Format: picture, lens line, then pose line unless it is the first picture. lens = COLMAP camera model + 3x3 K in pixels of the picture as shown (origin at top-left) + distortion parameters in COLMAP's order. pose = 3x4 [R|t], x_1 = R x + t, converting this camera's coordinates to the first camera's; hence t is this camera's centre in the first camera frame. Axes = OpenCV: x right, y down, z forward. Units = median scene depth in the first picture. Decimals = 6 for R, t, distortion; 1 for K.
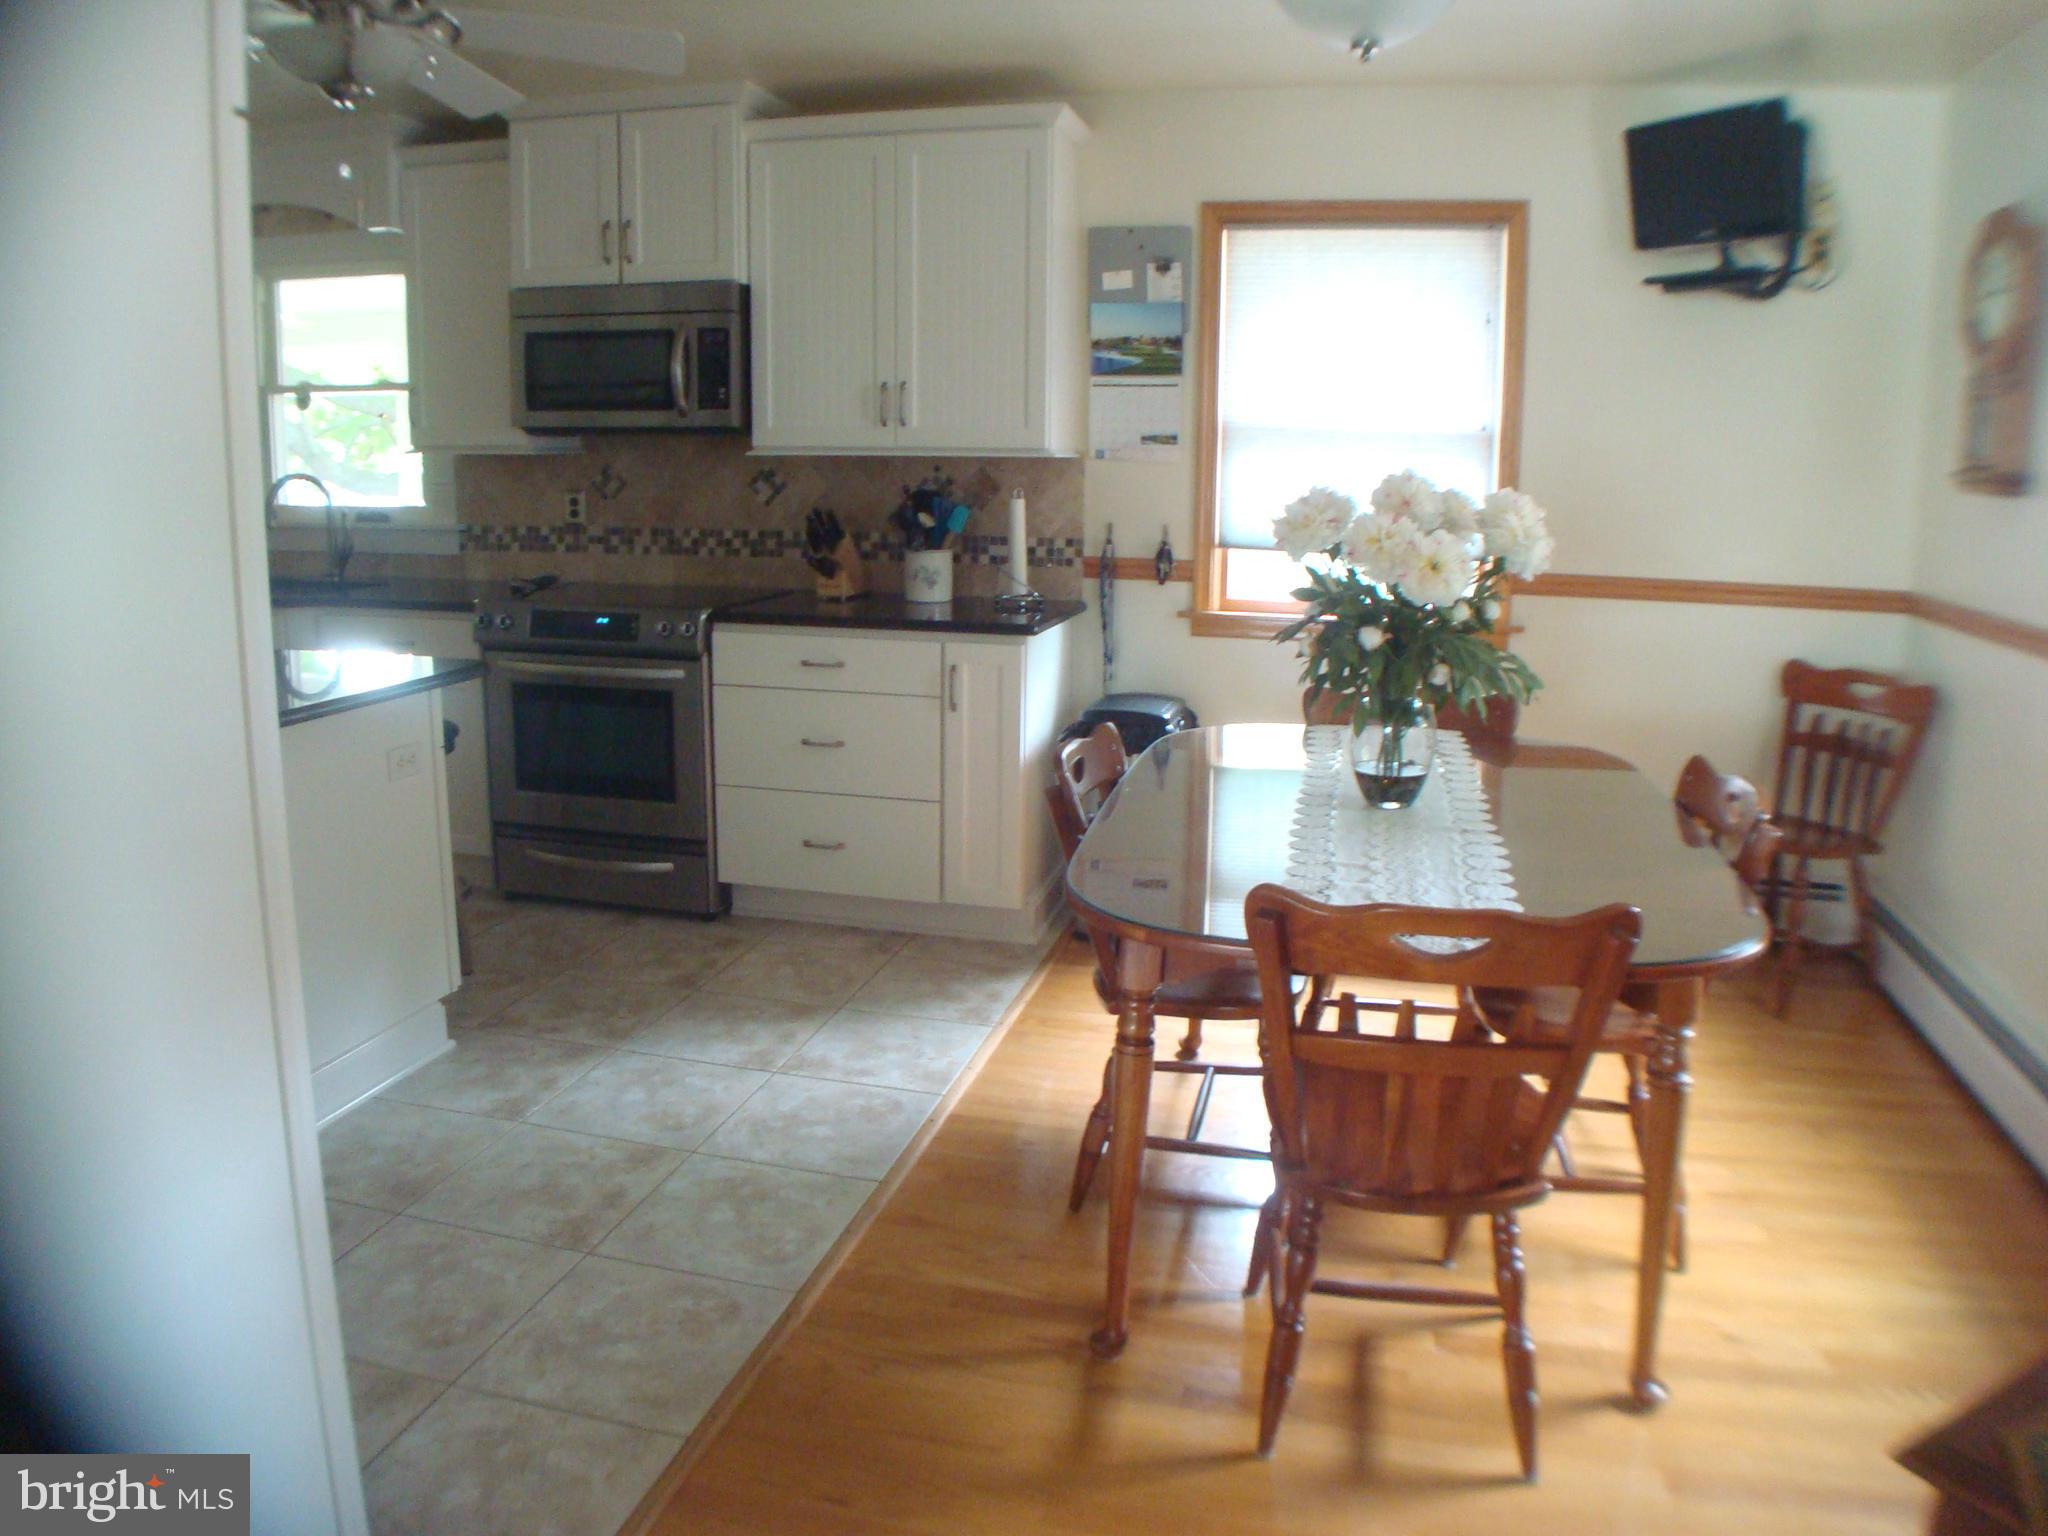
lens RADIAL K [[1482.6, 0, 1024.0], [0, 1482.6, 768.0], [0, 0, 1]] dist [-0.153313, 0.042731]
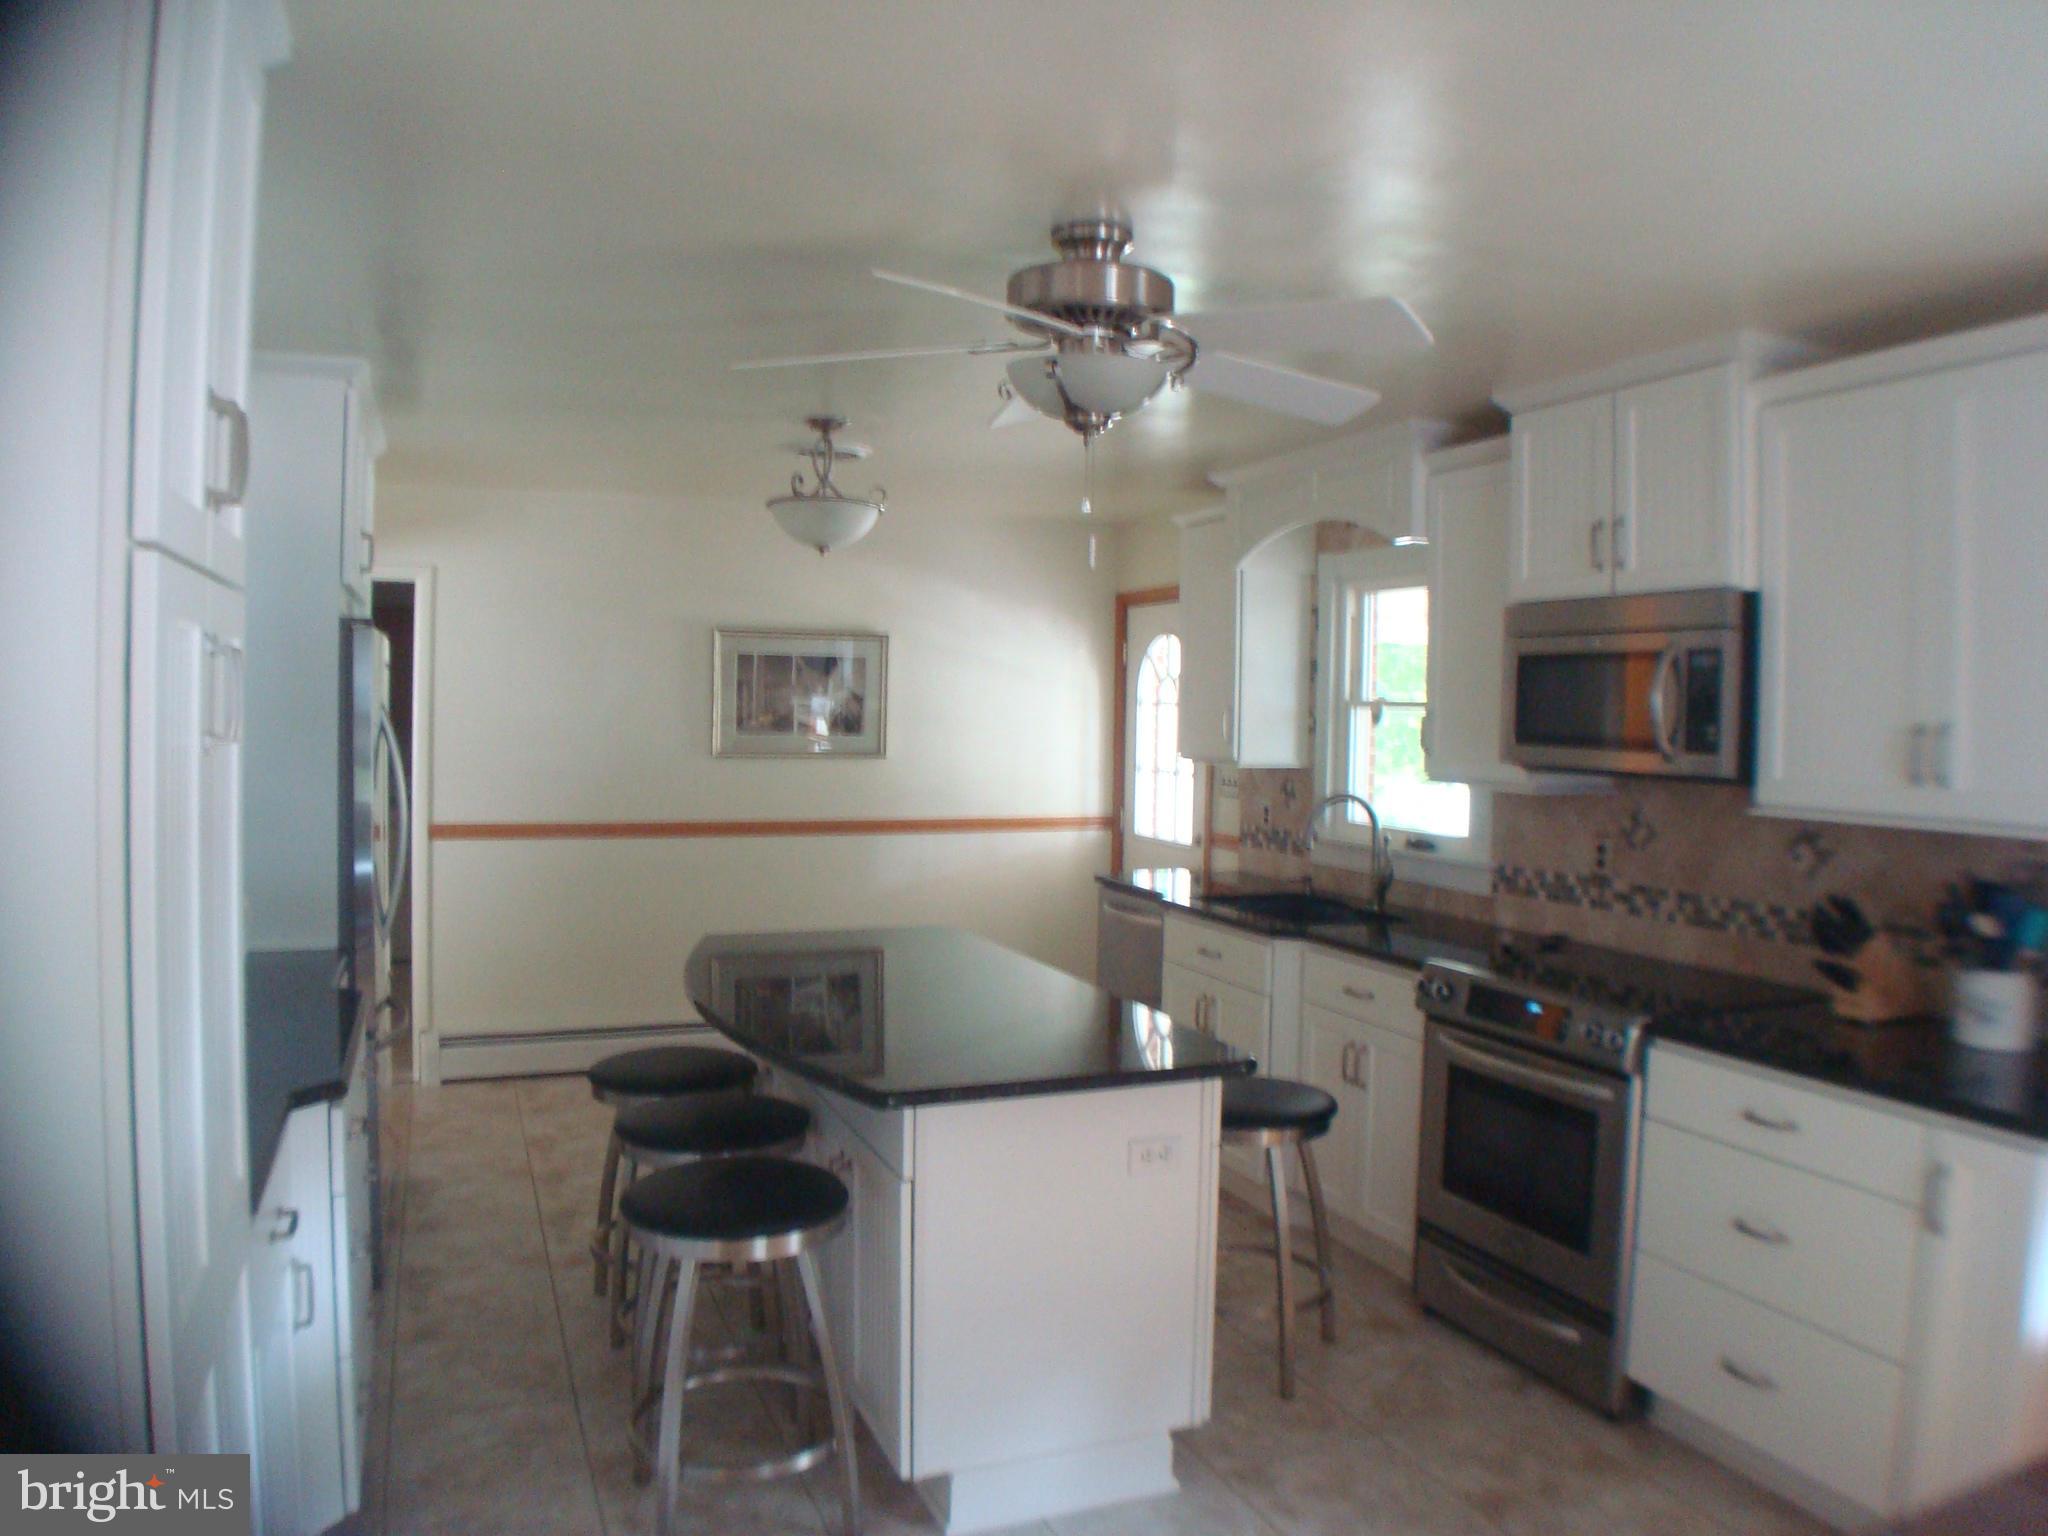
lens RADIAL K [[1482.6, 0, 1024.0], [0, 1482.6, 768.0], [0, 0, 1]] dist [-0.153313, 0.042731]
pose [[0.607116, 0.025741, -0.794196, 0.162004], [-0.176959, 0.978756, -0.103551, -0.093249], [0.774659, 0.203408, 0.598773, 0.264501]]
